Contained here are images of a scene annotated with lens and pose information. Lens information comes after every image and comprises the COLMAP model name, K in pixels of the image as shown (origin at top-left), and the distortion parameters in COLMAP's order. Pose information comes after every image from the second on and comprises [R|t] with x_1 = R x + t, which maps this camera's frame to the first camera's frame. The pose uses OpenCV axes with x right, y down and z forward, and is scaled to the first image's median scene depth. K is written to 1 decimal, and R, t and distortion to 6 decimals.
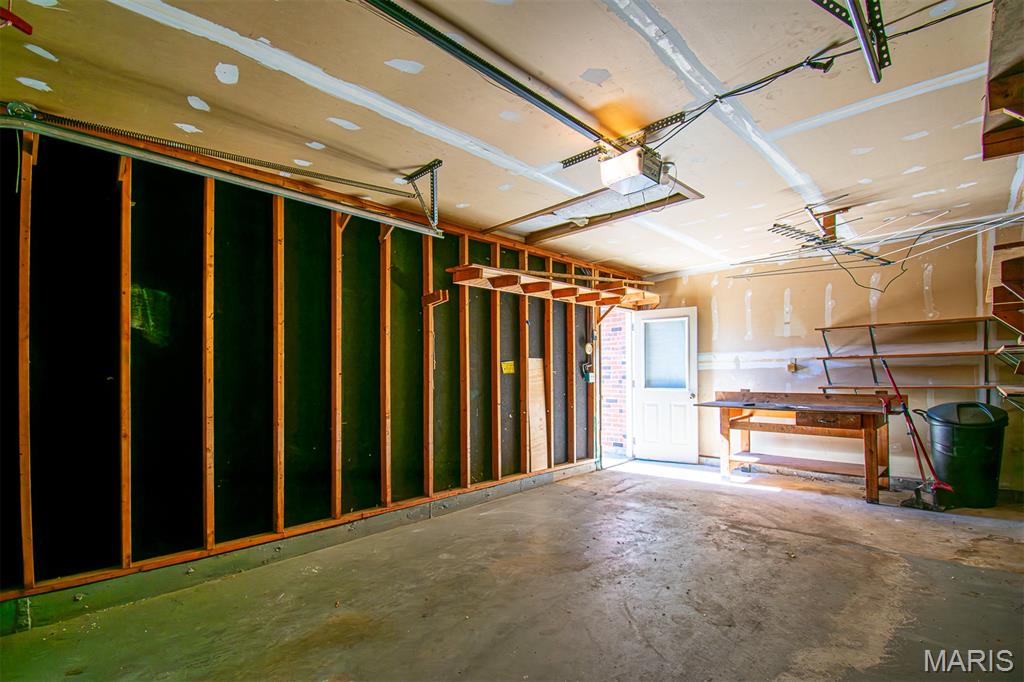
lens RADIAL K [[547.1, 0, 513.6], [0, 547.1, 353.4], [0, 0, 1]] dist [0.000466, -0.001025]
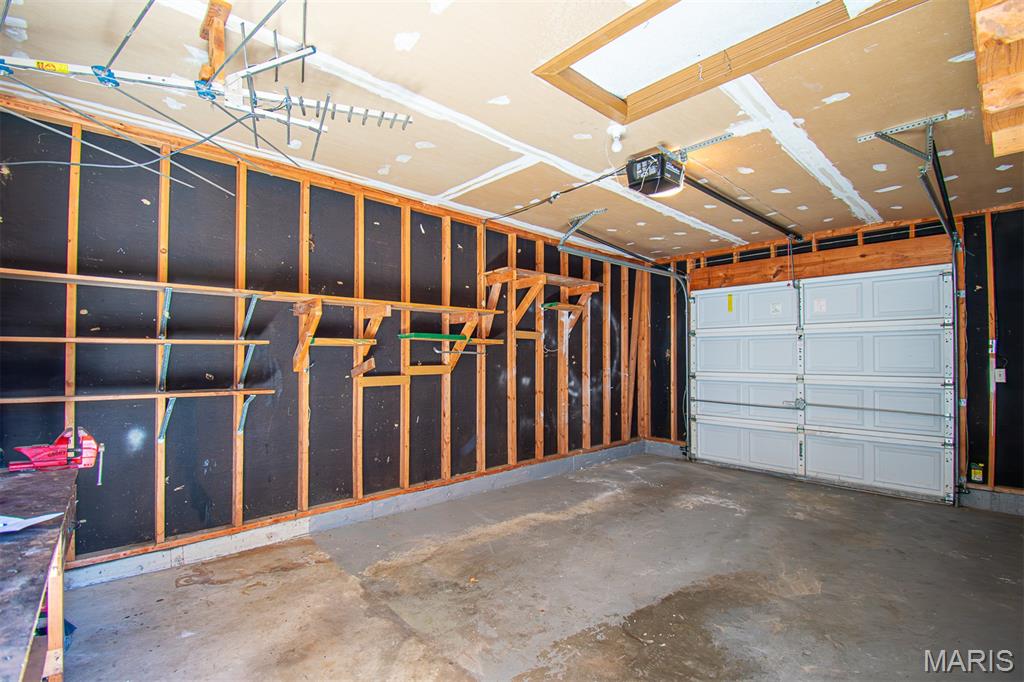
lens RADIAL K [[547.1, 0, 513.6], [0, 547.1, 353.4], [0, 0, 1]] dist [0.000466, -0.001025]
pose [[-0.999541, 0.008085, 0.029211, 0.407308], [0.006713, 0.998883, -0.046780, 0.052962], [-0.029557, -0.046563, -0.998478, 1.822274]]
